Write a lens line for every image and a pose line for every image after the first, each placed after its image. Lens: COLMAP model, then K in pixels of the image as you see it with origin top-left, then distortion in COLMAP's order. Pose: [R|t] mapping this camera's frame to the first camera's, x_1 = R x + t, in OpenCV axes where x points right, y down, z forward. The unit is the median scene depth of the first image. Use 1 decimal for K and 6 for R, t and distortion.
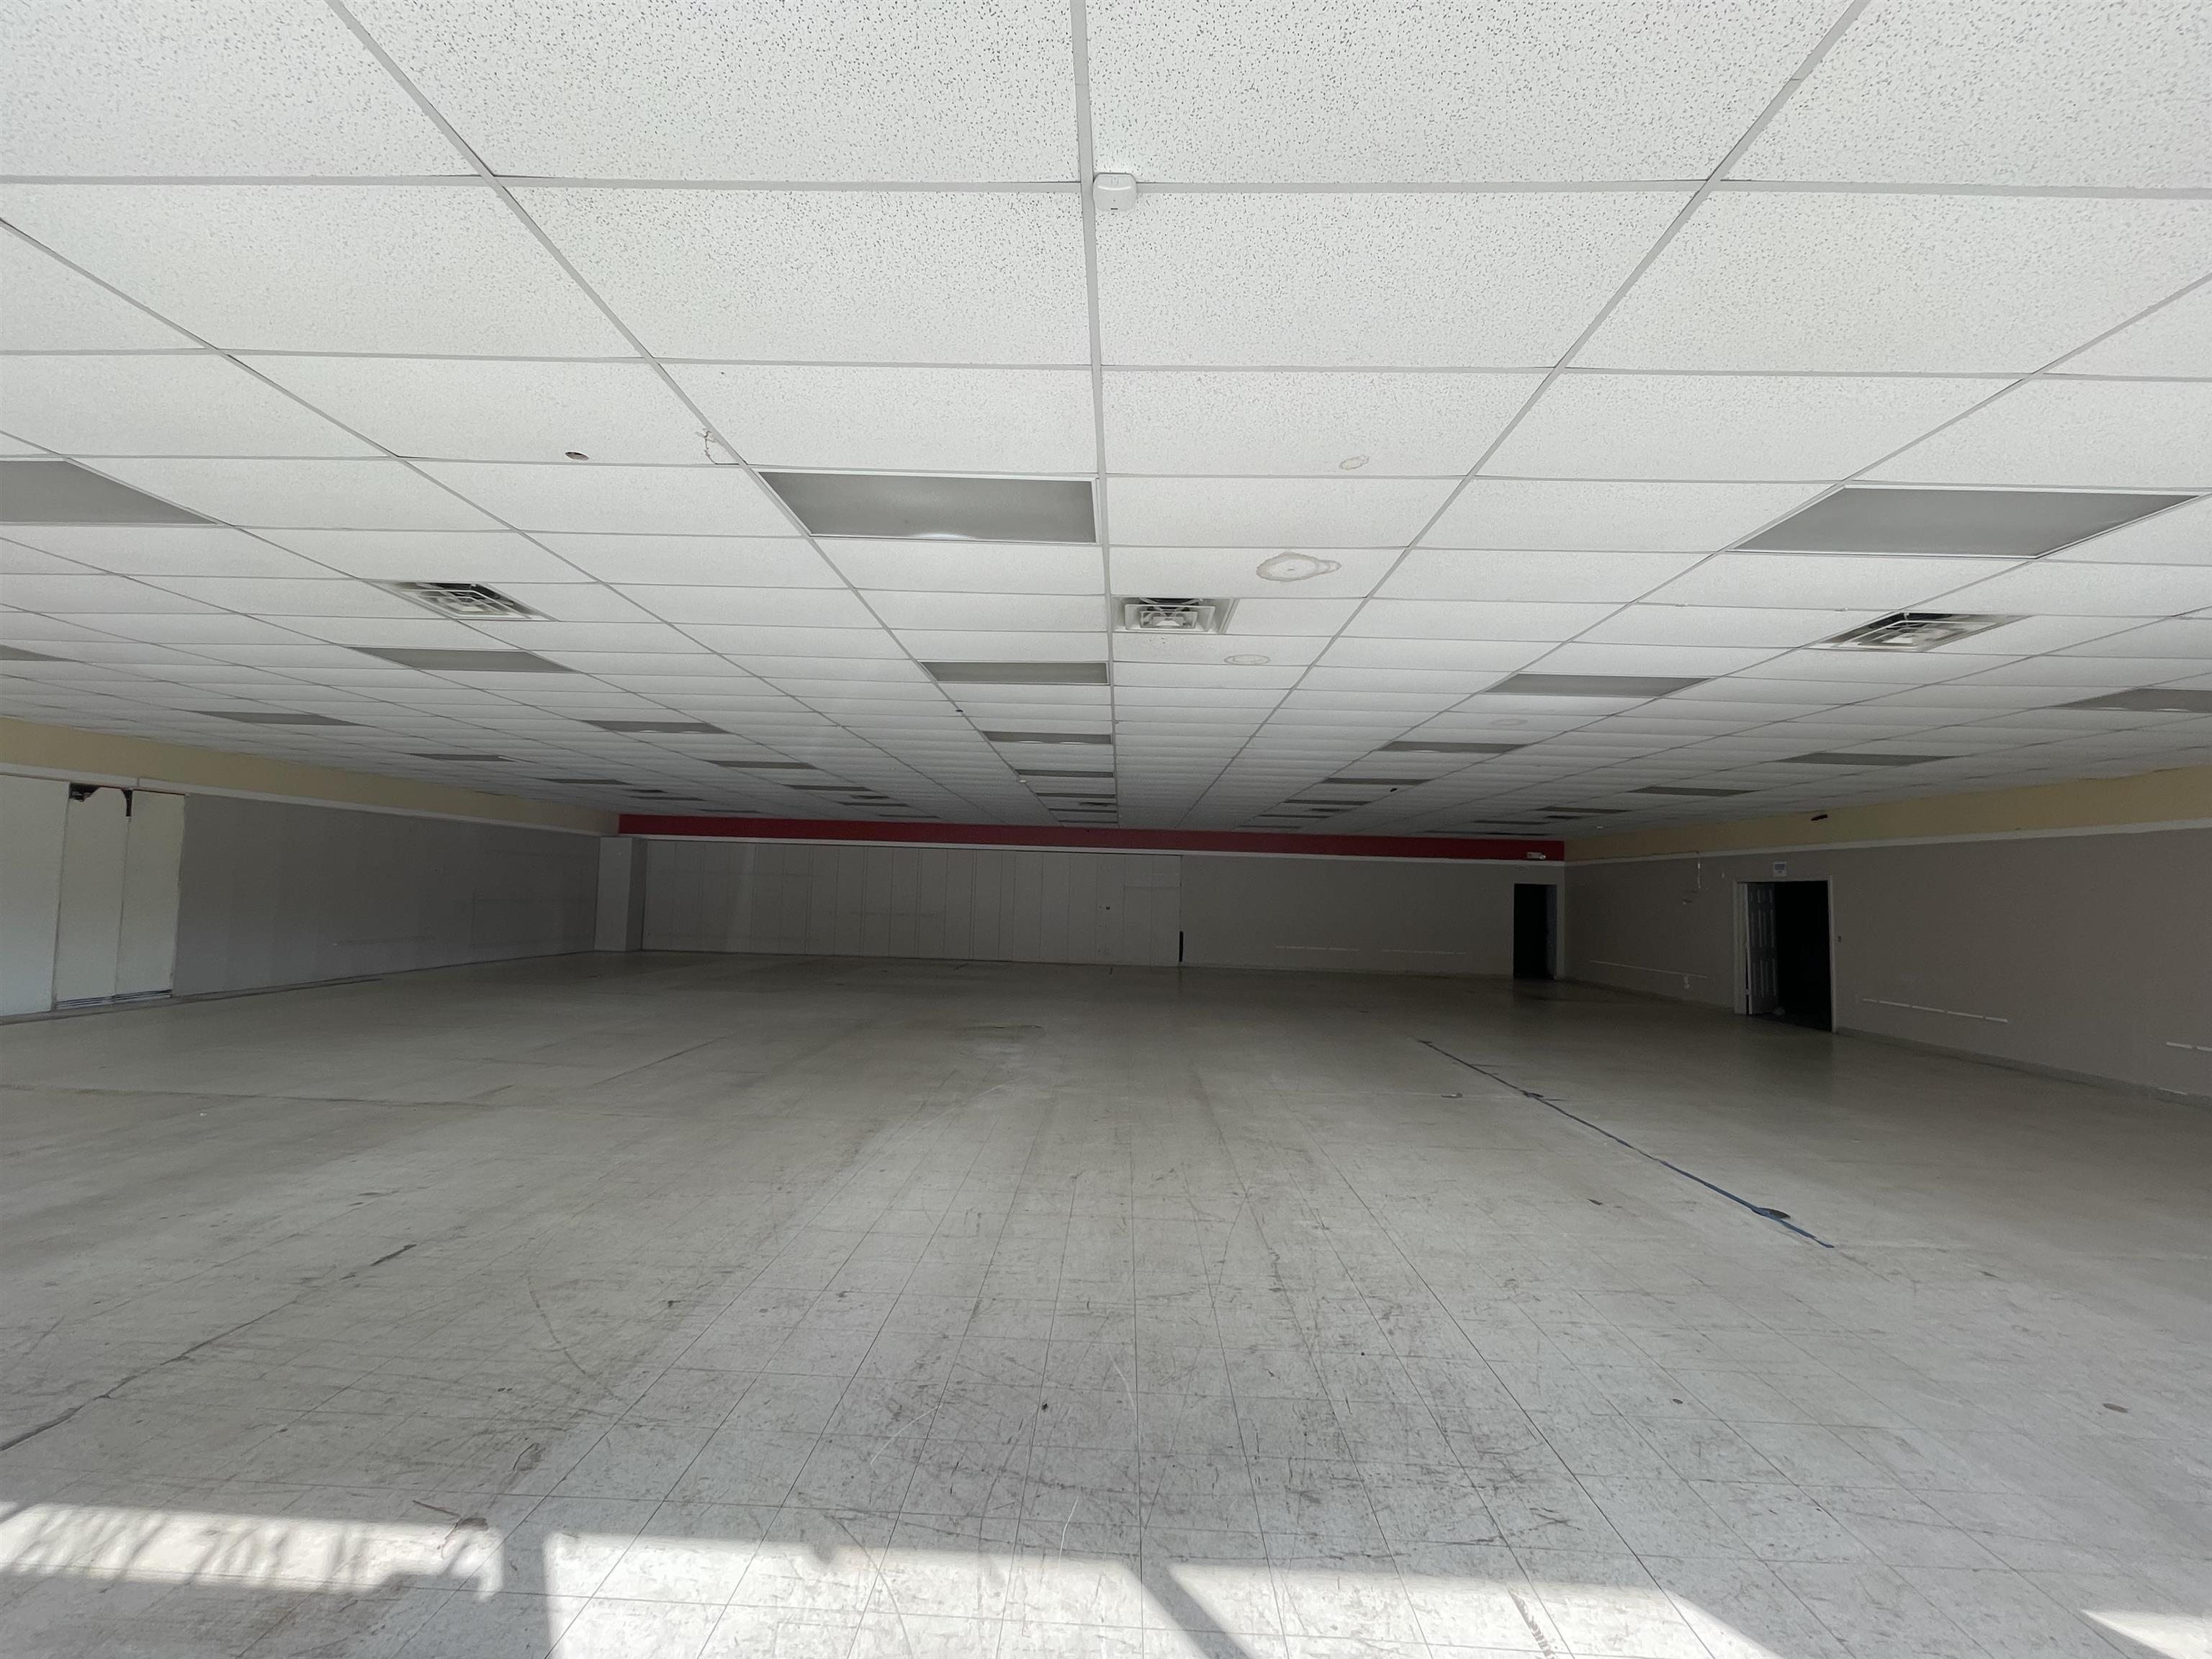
lens RADIAL K [[881.0, 0, 1106.0], [0, 881.0, 829.5], [0, 0, 1]] dist [0.000059, -0.000298]
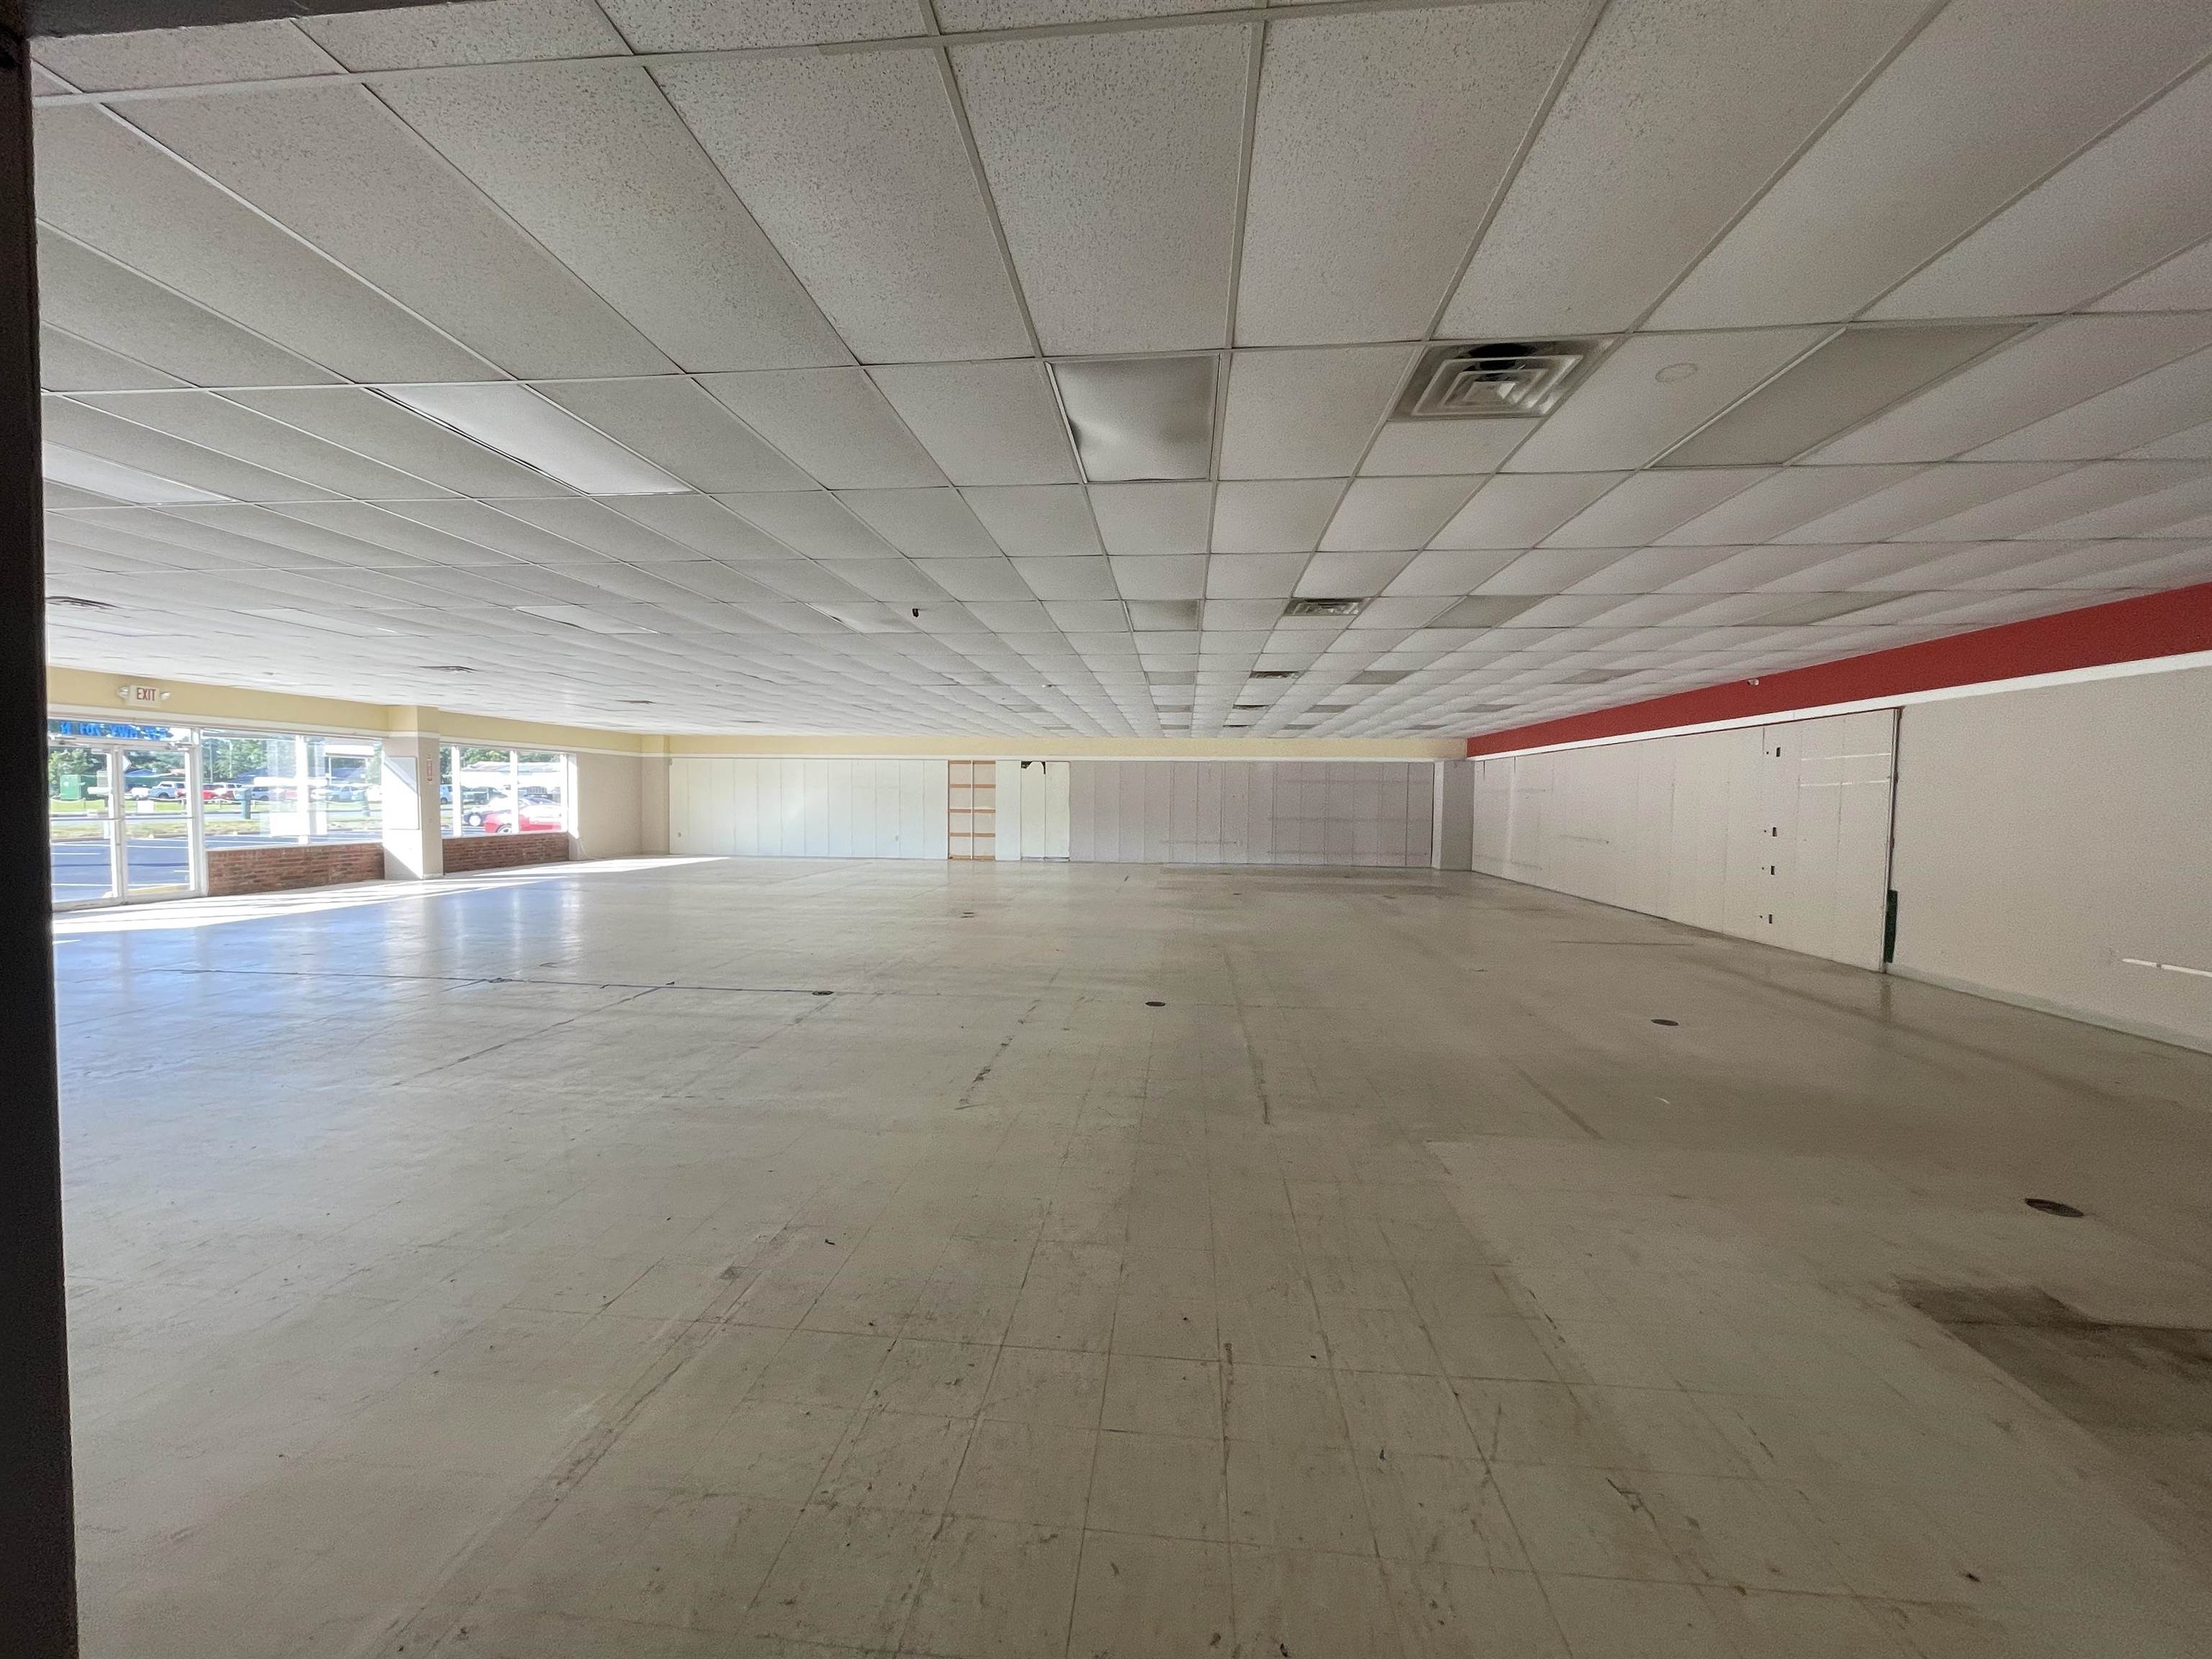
lens RADIAL K [[881.0, 0, 1106.0], [0, 881.0, 829.5], [0, 0, 1]] dist [0.000059, -0.000298]
pose [[-0.066250, 0.009362, -0.997759, 1.024139], [0.062242, 0.998047, 0.005232, 0.117962], [0.995860, -0.061756, -0.066704, 1.277590]]
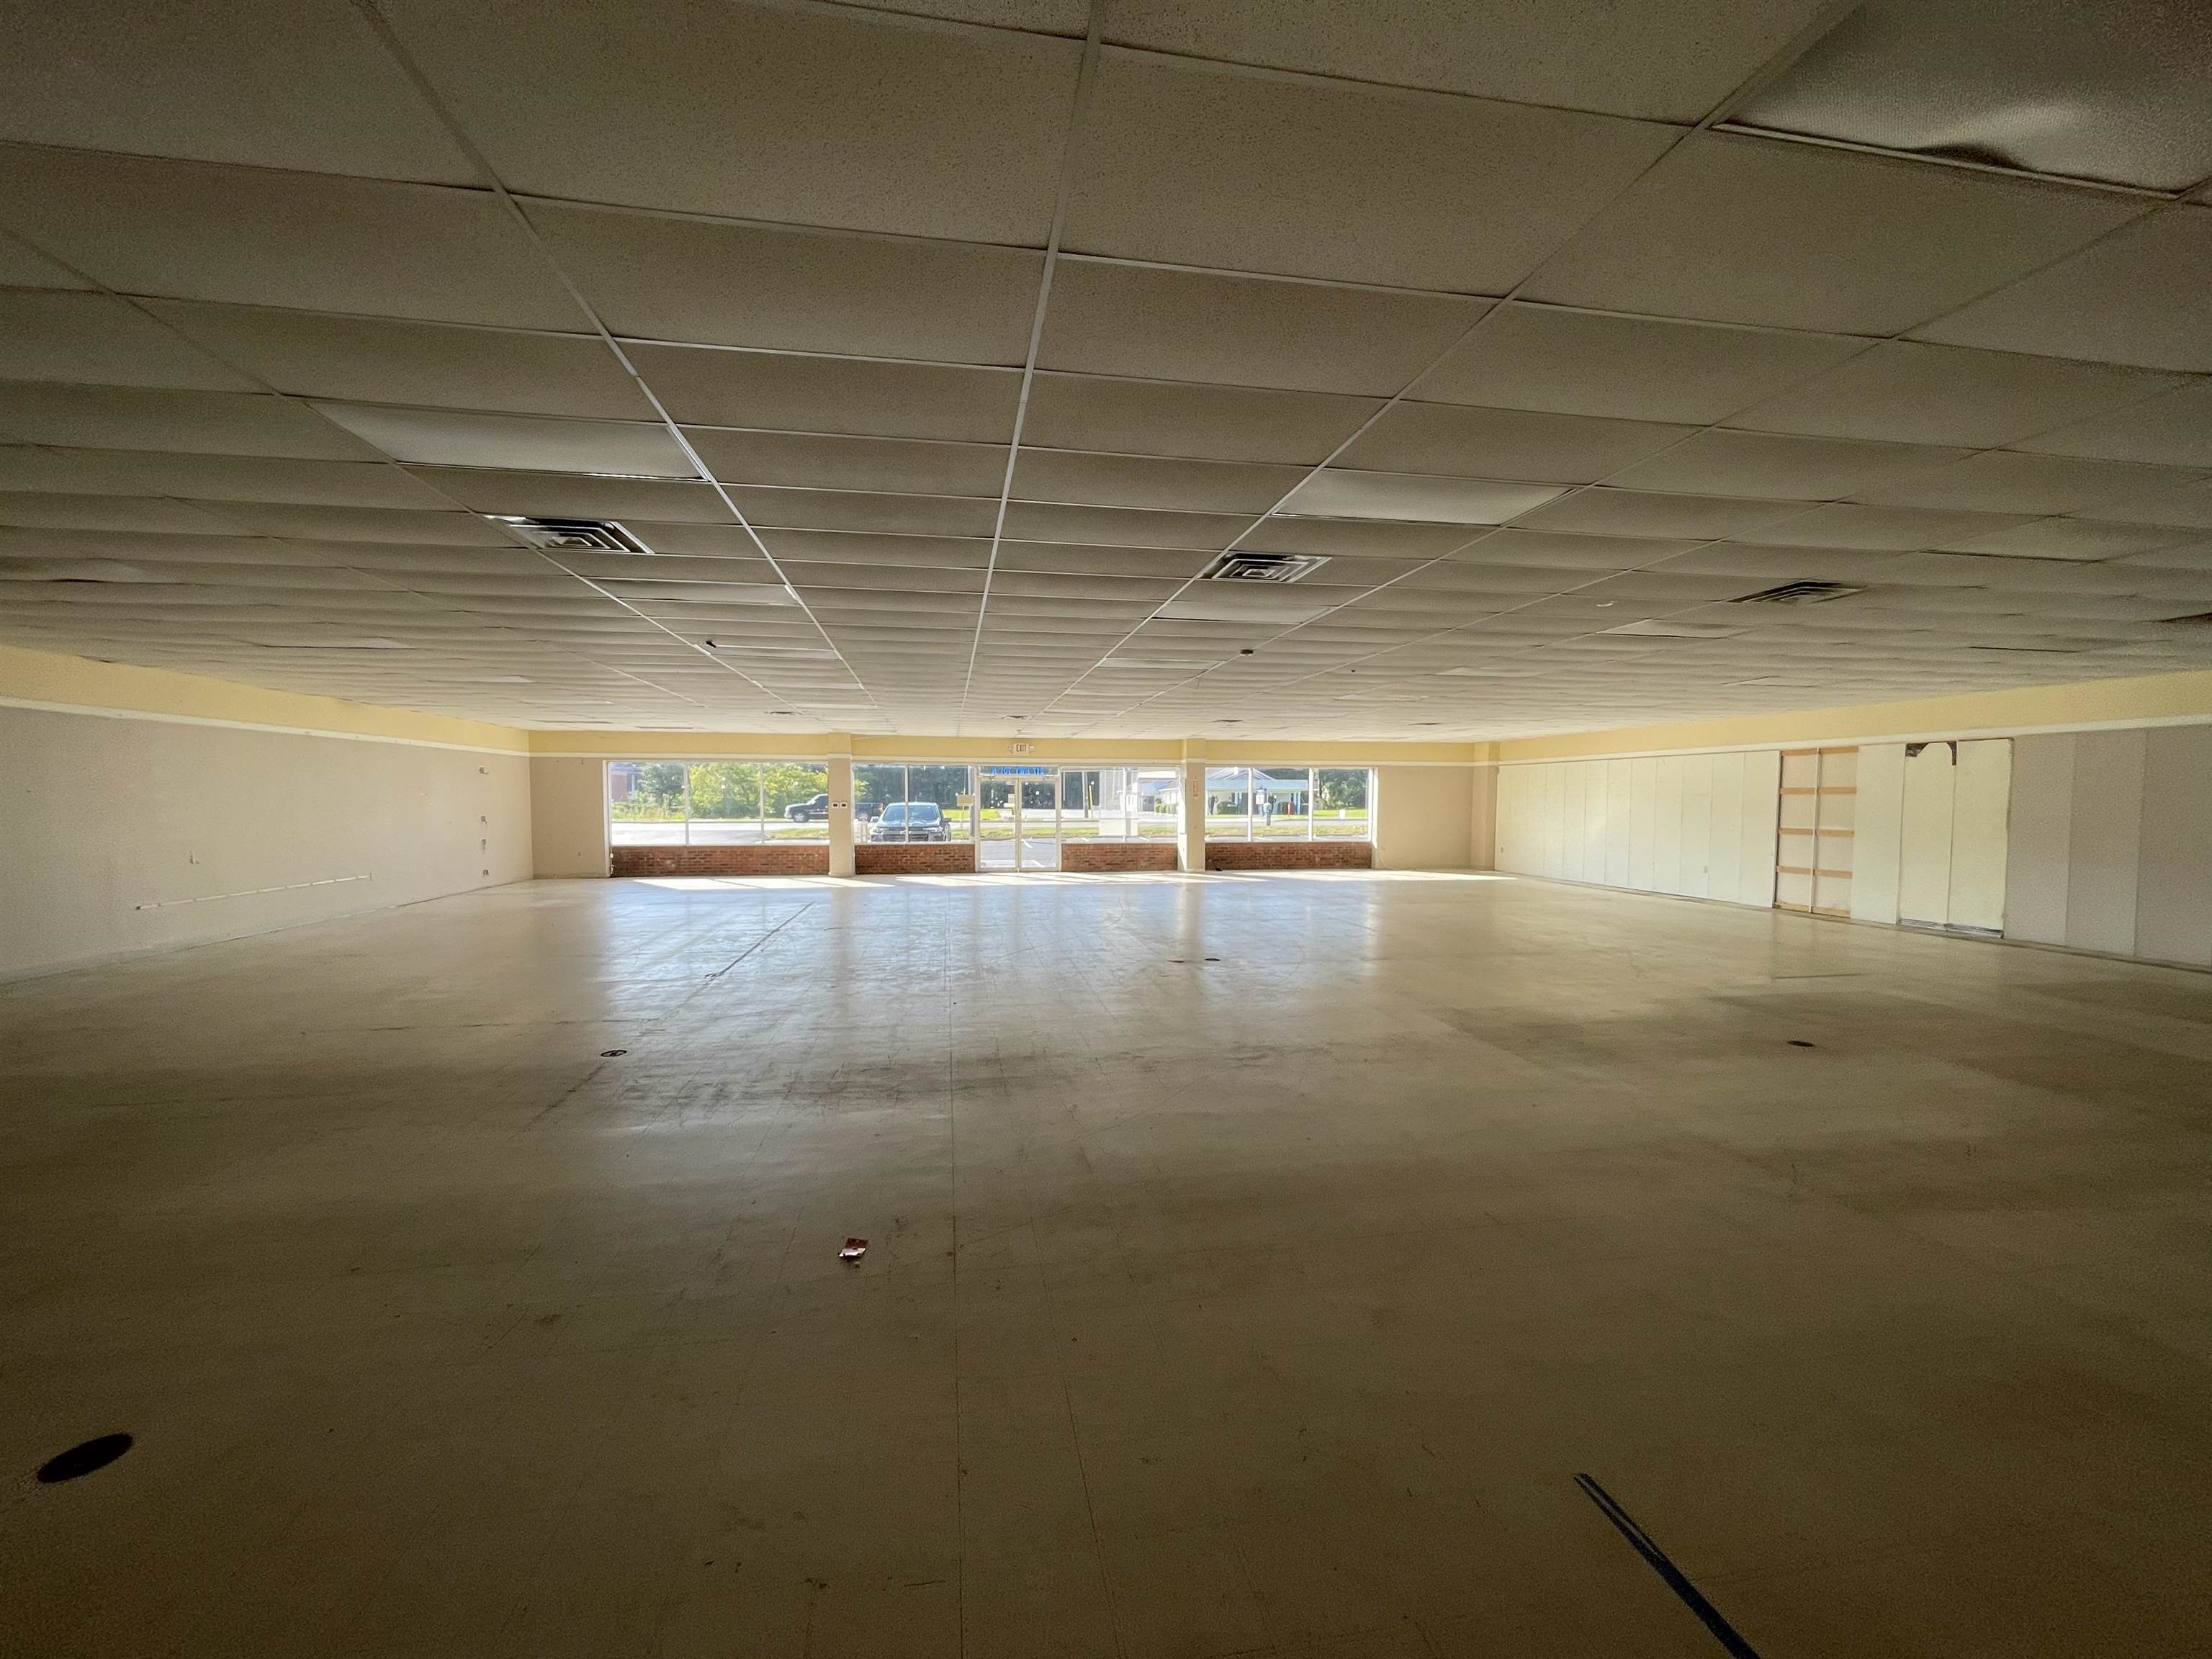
lens RADIAL K [[881.0, 0, 1106.0], [0, 881.0, 829.5], [0, 0, 1]] dist [0.000059, -0.000298]
pose [[-0.981730, -0.020938, -0.189125, 0.153966], [-0.013255, 0.999038, -0.041800, 0.126564], [0.189818, -0.038530, -0.981063, 1.878170]]
